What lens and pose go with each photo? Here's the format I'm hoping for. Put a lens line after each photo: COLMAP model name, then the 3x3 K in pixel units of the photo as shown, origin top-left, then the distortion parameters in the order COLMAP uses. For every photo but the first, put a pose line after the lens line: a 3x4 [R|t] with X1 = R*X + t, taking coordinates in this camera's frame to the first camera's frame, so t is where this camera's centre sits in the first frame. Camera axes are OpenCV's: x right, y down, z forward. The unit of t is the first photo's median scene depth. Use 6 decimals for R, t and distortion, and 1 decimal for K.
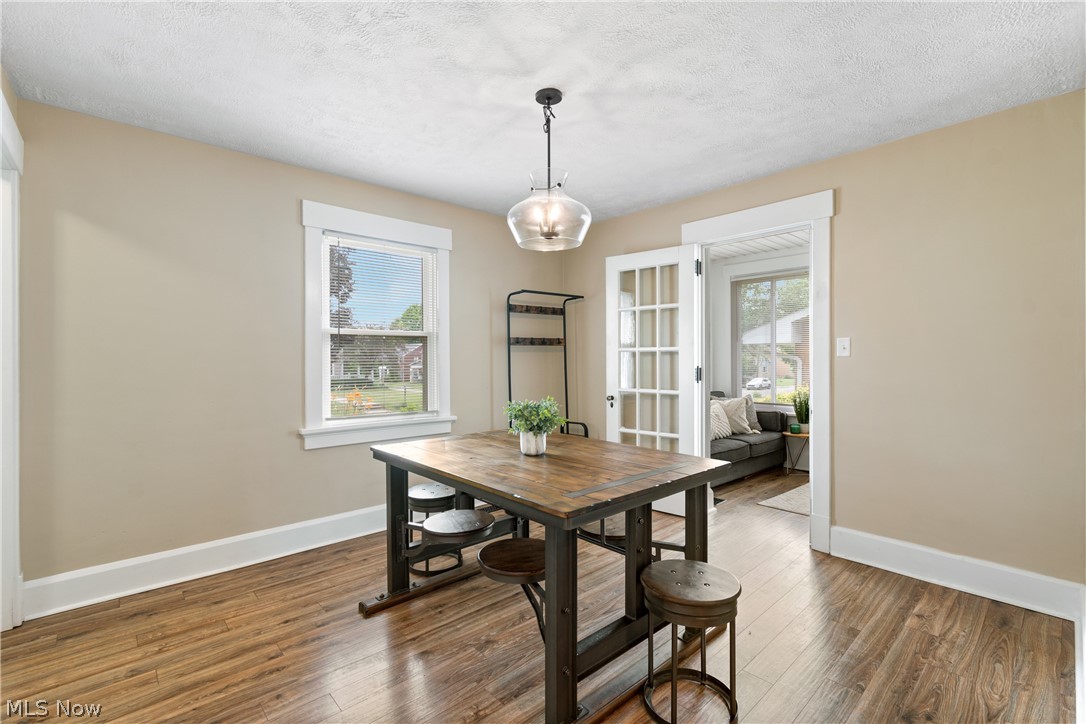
lens RADIAL K [[481.6, 0, 545.0], [0, 481.6, 359.3], [0, 0, 1]] dist [0.001995, -0.000132]
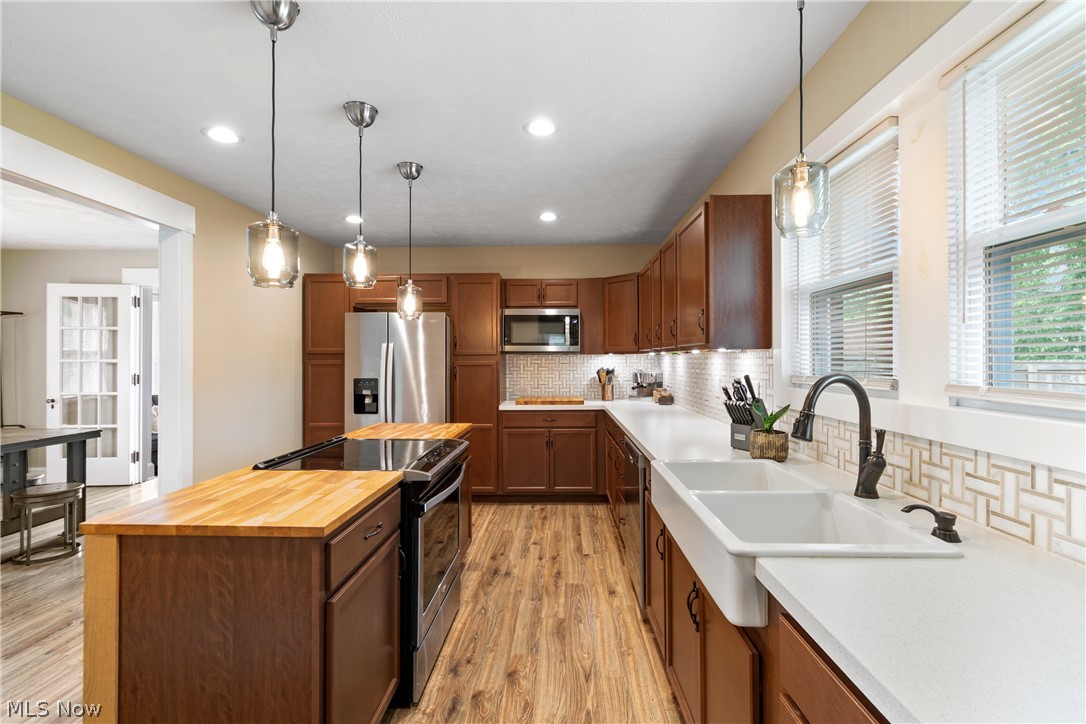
lens RADIAL K [[481.6, 0, 551.5], [0, 481.6, 358.3], [0, 0, 1]] dist [0.001995, -0.000132]
pose [[0.687412, 0.005970, 0.726244, 0.131067], [0.001437, 0.999953, -0.009580, -0.013675], [-0.726267, 0.007629, 0.687371, -0.803763]]
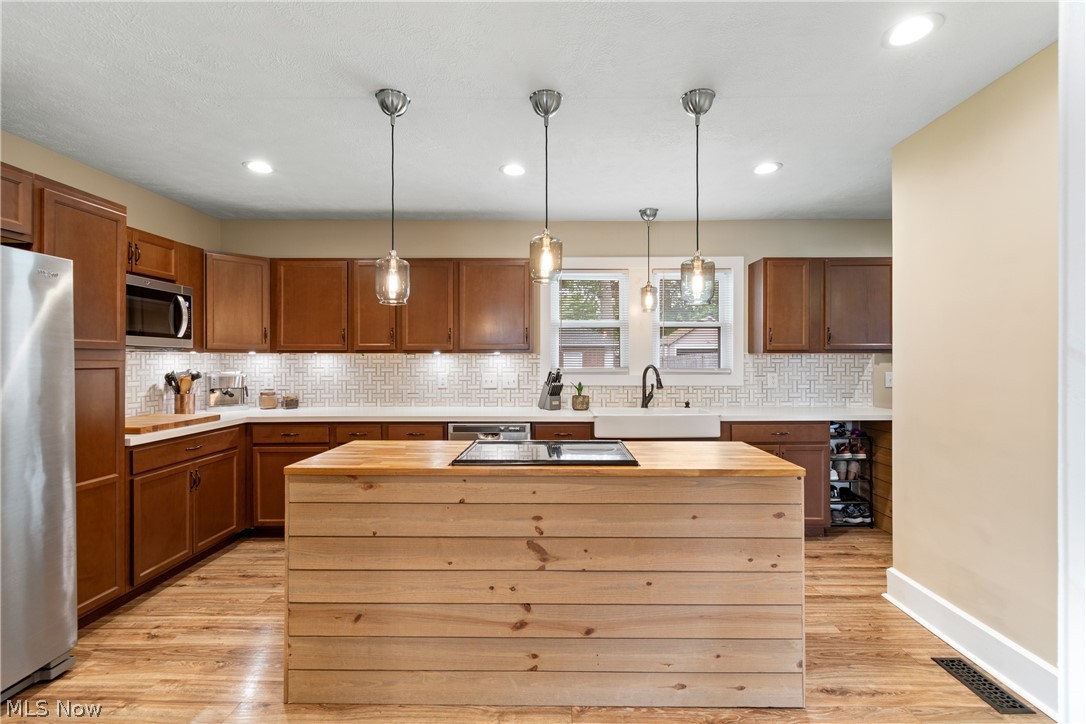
lens RADIAL K [[481.6, 0, 568.7], [0, 481.6, 362.3], [0, 0, 1]] dist [0.001995, -0.000132]
pose [[-0.742267, 0.002171, 0.670101, -0.223814], [0.005284, 0.999983, 0.002614, -0.017506], [-0.670083, 0.005481, -0.742266, 1.627654]]
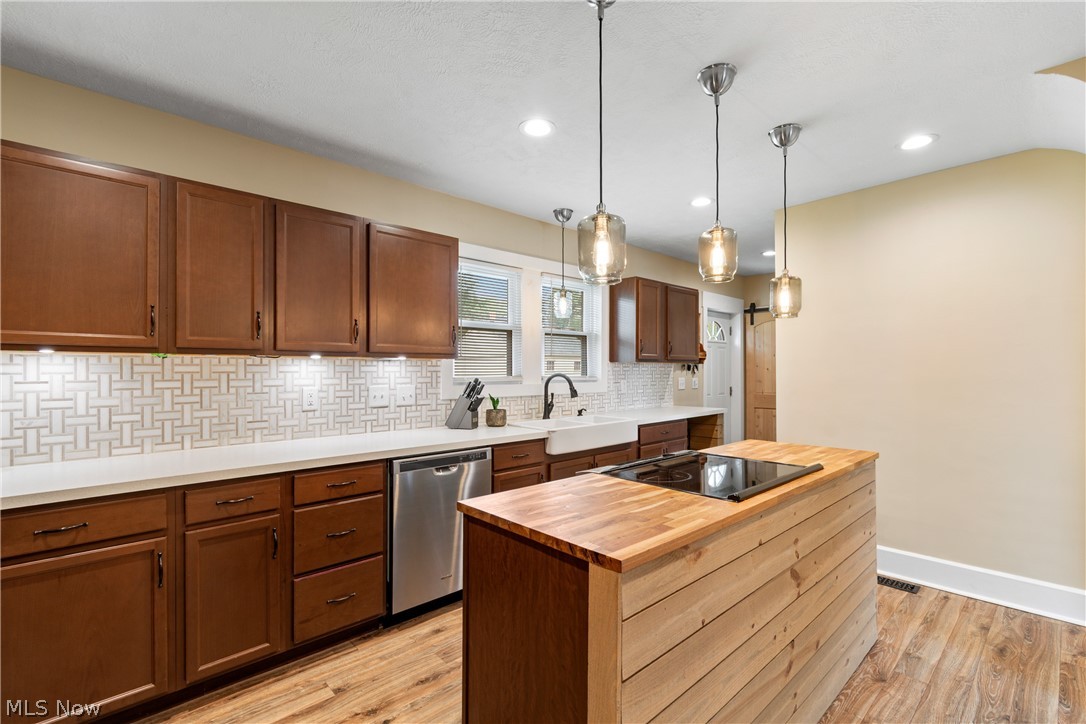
lens RADIAL K [[481.6, 0, 550.3], [0, 481.6, 369.5], [0, 0, 1]] dist [0.001995, -0.000132]
pose [[-0.999871, 0.003943, -0.015569, 1.254622], [0.003889, 0.999986, 0.003506, -0.020935], [0.015582, 0.003445, -0.999873, 1.878751]]
